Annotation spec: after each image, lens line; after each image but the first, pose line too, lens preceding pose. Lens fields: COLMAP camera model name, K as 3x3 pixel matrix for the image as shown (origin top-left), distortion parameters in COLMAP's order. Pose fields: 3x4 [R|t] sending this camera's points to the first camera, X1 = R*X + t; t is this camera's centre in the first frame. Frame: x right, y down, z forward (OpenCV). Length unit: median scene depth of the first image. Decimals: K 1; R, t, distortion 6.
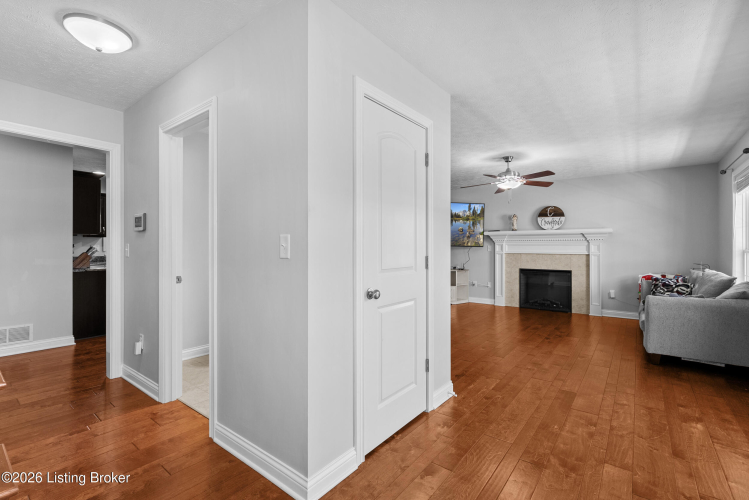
lens RADIAL K [[342.4, 0, 375.4], [0, 342.4, 246.6], [0, 0, 1]] dist [-0.009869, 0.002739]
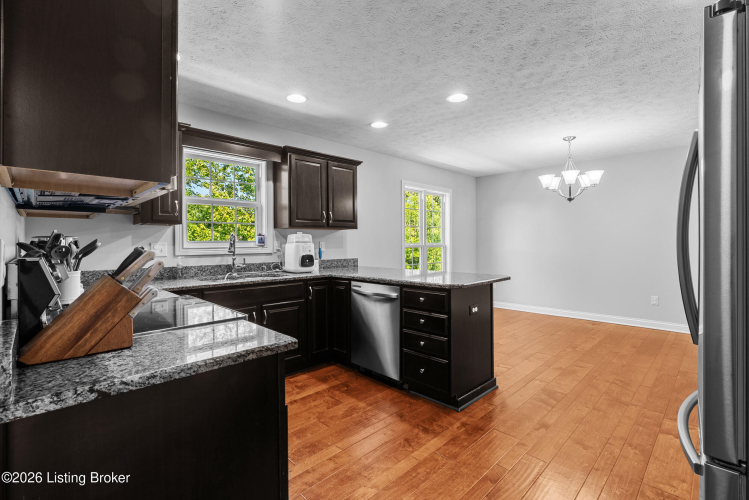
lens RADIAL K [[342.4, 0, 373.1], [0, 342.4, 245.0], [0, 0, 1]] dist [-0.009869, 0.002739]
pose [[0.989745, -0.007321, -0.142660, -0.658276], [0.008496, 0.999935, 0.007631, -0.003832], [0.142595, -0.008765, 0.989742, 0.819032]]
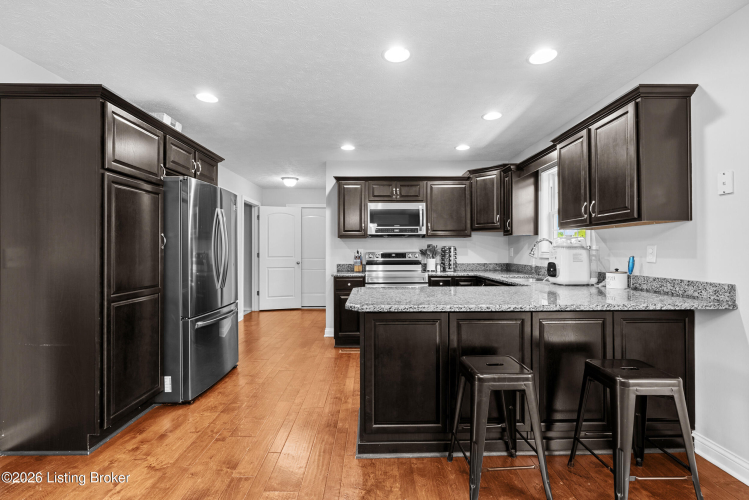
lens RADIAL K [[342.4, 0, 378.2], [0, 342.4, 248.2], [0, 0, 1]] dist [-0.009869, 0.002739]
pose [[-0.781214, -0.002969, -0.624256, -0.277823], [0.002923, 0.999960, -0.008413, 0.000524], [0.624256, -0.008397, -0.781174, 1.815058]]
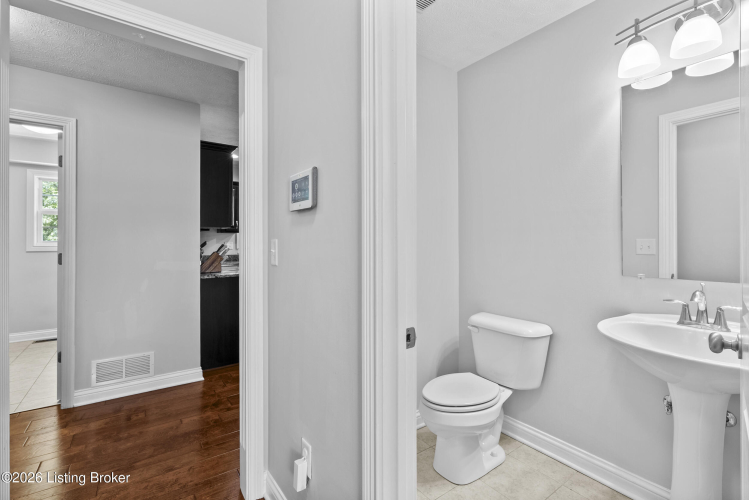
lens RADIAL K [[342.4, 0, 362.2], [0, 342.4, 241.9], [0, 0, 1]] dist [-0.009869, 0.002739]
pose [[0.948358, -0.003184, -0.317185, -0.327958], [0.002640, 0.999994, -0.002147, -0.002134], [0.317190, 0.001199, 0.948361, 0.414504]]
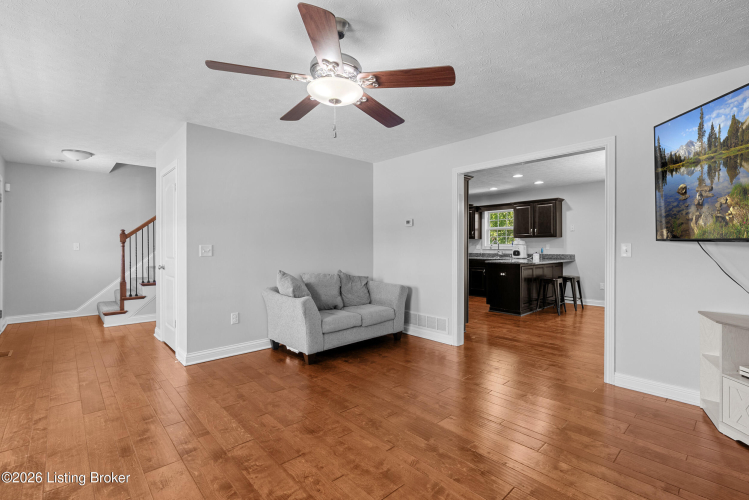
lens RADIAL K [[342.4, 0, 379.4], [0, 342.4, 248.2], [0, 0, 1]] dist [-0.009869, 0.002739]
pose [[-0.160368, 0.001630, -0.987056, 0.805836], [0.005711, 0.999983, 0.000723, 0.006684], [0.987041, -0.005521, -0.160374, 1.148150]]
